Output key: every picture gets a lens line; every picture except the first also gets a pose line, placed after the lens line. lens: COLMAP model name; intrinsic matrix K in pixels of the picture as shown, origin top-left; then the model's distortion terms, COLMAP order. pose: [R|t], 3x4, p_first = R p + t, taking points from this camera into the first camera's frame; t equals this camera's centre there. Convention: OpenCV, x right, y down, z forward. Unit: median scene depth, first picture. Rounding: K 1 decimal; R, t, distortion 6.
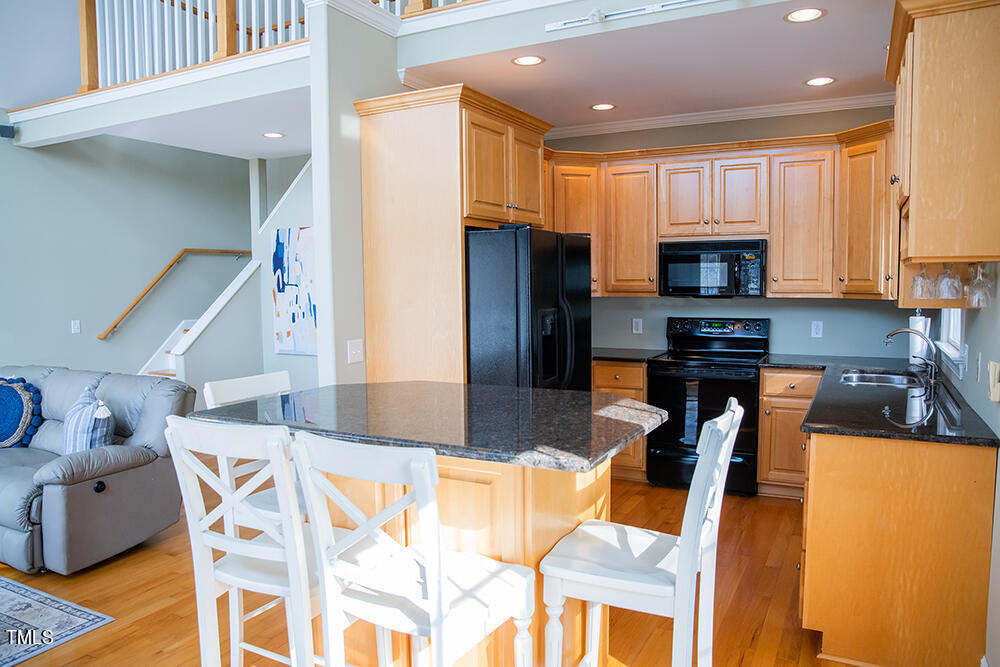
lens RADIAL K [[694.2, 0, 503.1], [0, 694.2, 335.7], [0, 0, 1]] dist [-0.113301, 0.093525]
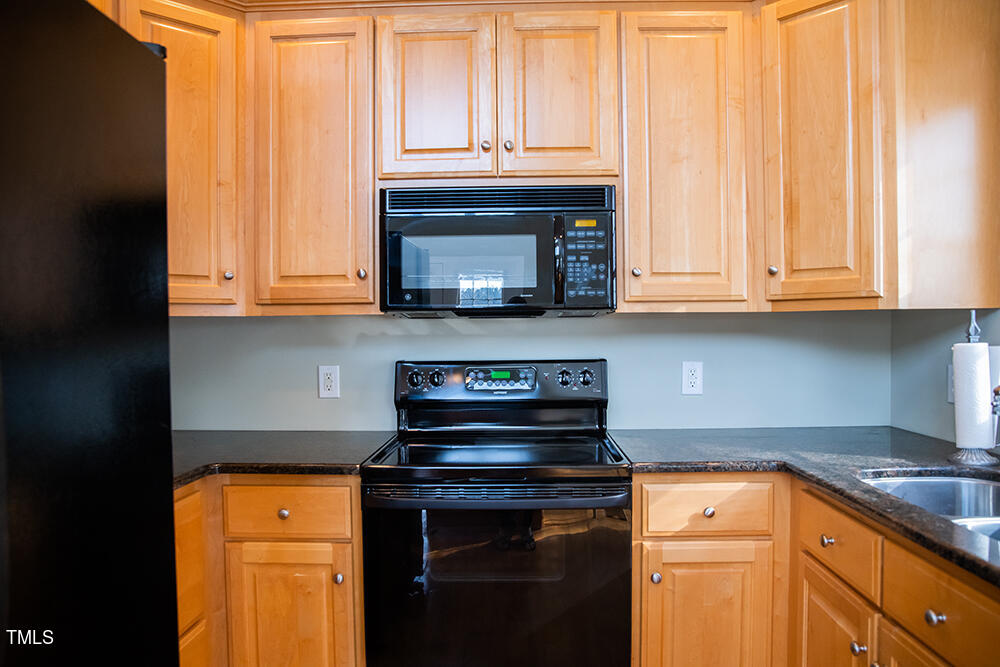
lens RADIAL K [[694.2, 0, 503.1], [0, 694.2, 335.7], [0, 0, 1]] dist [-0.113301, 0.093525]
pose [[0.897805, -0.002032, 0.440389, 0.109209], [0.034466, 0.997247, -0.065661, -0.012008], [-0.439043, 0.074129, 0.895403, 0.610355]]
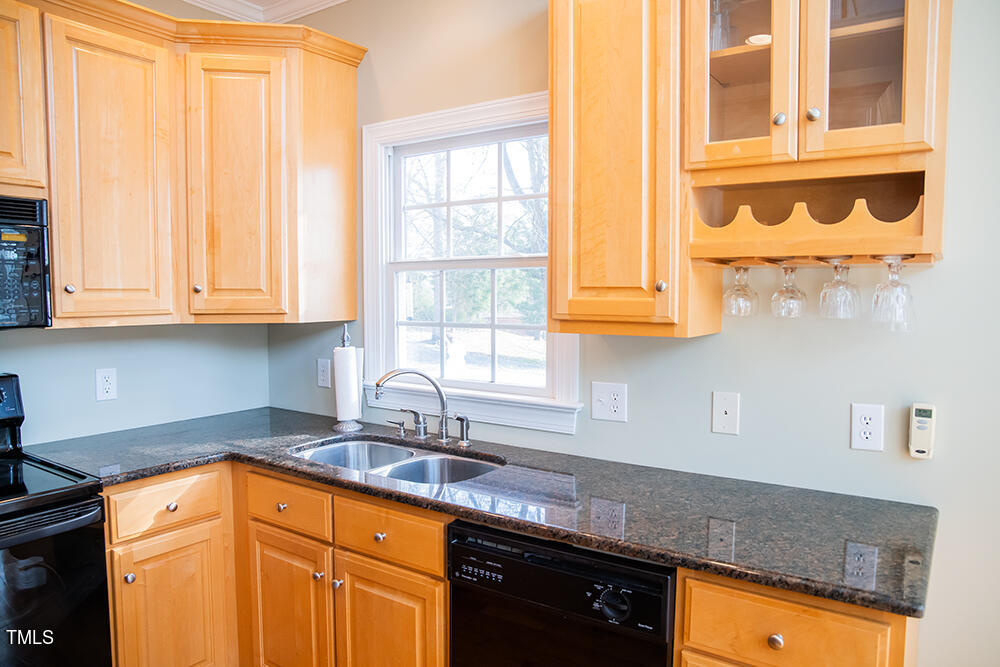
lens RADIAL K [[694.2, 0, 503.1], [0, 694.2, 335.7], [0, 0, 1]] dist [-0.113301, 0.093525]
pose [[0.109509, -0.059093, 0.992228, -0.023140], [0.073505, 0.995980, 0.051204, -0.051645], [-0.991264, 0.067326, 0.113412, 0.644096]]
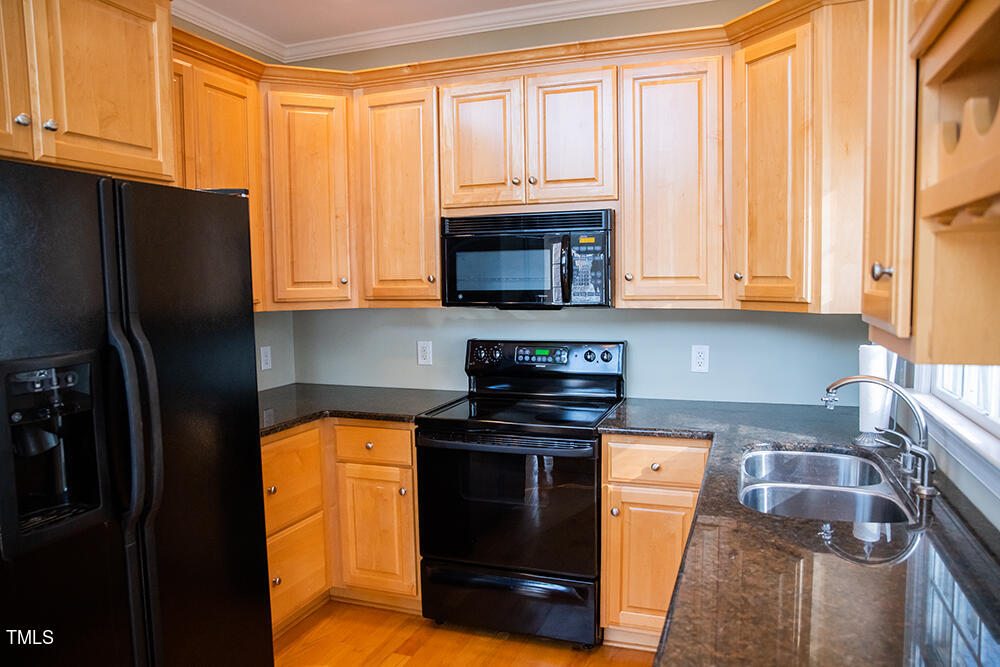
lens RADIAL K [[694.2, 0, 503.1], [0, 694.2, 335.7], [0, 0, 1]] dist [-0.113301, 0.093525]
pose [[0.990126, -0.016125, 0.139249, 0.203485], [0.015843, 0.999870, 0.003133, -0.035251], [-0.139281, -0.000896, 0.990252, 0.418259]]
